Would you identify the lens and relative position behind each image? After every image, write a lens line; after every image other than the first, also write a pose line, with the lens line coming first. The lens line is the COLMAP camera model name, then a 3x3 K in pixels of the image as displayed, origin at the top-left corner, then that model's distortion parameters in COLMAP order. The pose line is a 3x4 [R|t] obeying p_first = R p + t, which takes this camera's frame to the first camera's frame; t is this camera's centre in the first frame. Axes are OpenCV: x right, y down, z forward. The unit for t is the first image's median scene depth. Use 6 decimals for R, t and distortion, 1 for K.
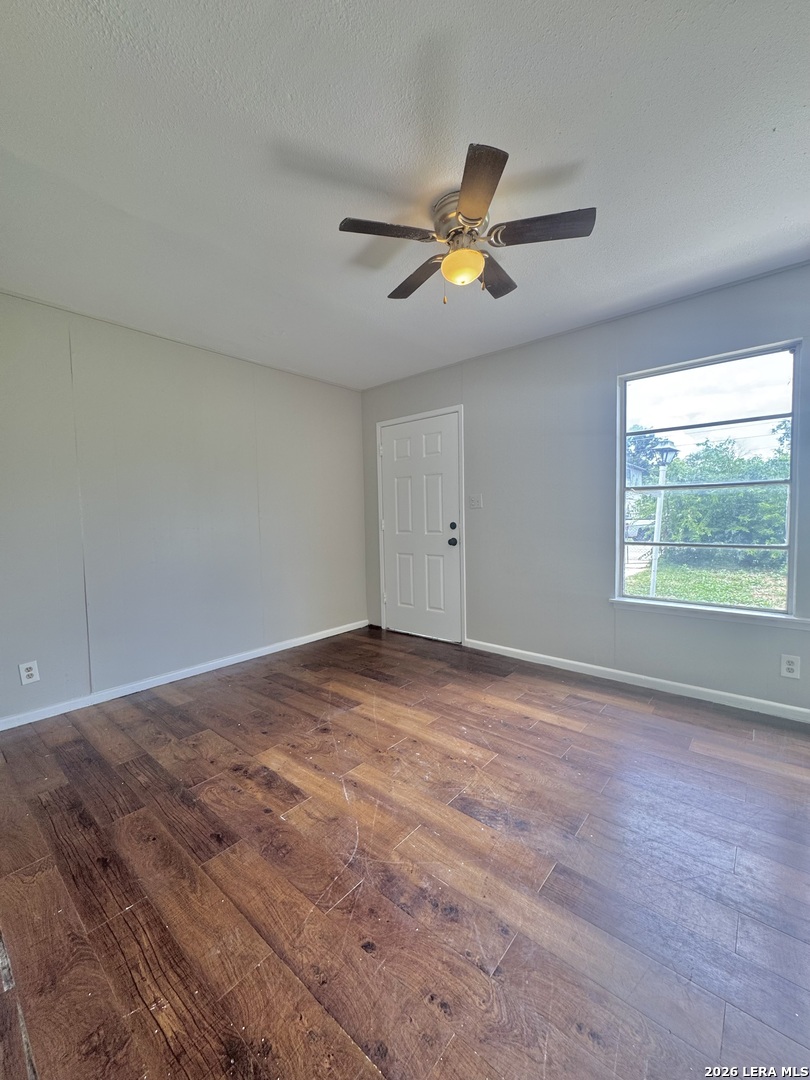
lens RADIAL K [[435.0, 0, 405.0], [0, 435.0, 540.0], [0, 0, 1]] dist [-0.003741, 0.000317]
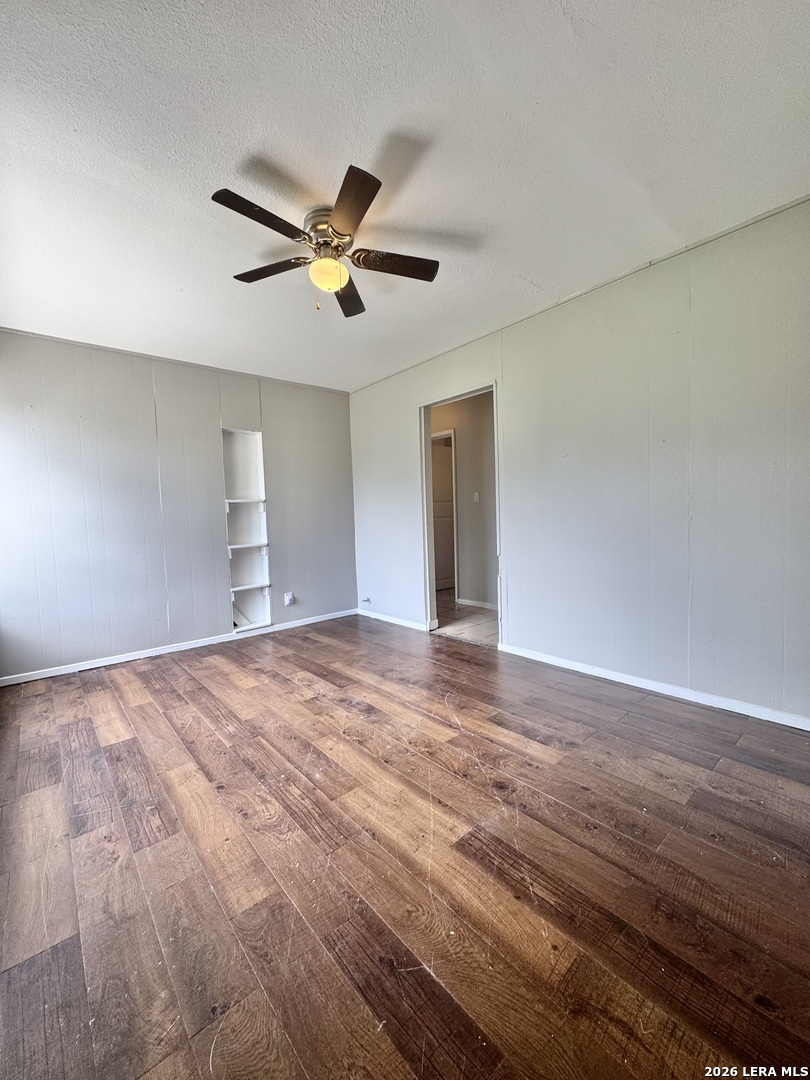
lens RADIAL K [[435.0, 0, 405.0], [0, 435.0, 540.0], [0, 0, 1]] dist [-0.003741, 0.000317]
pose [[-0.986863, 0.042565, 0.155854, -0.158576], [0.059236, 0.992819, 0.103933, -0.055576], [-0.150310, 0.111800, -0.982297, 1.705655]]
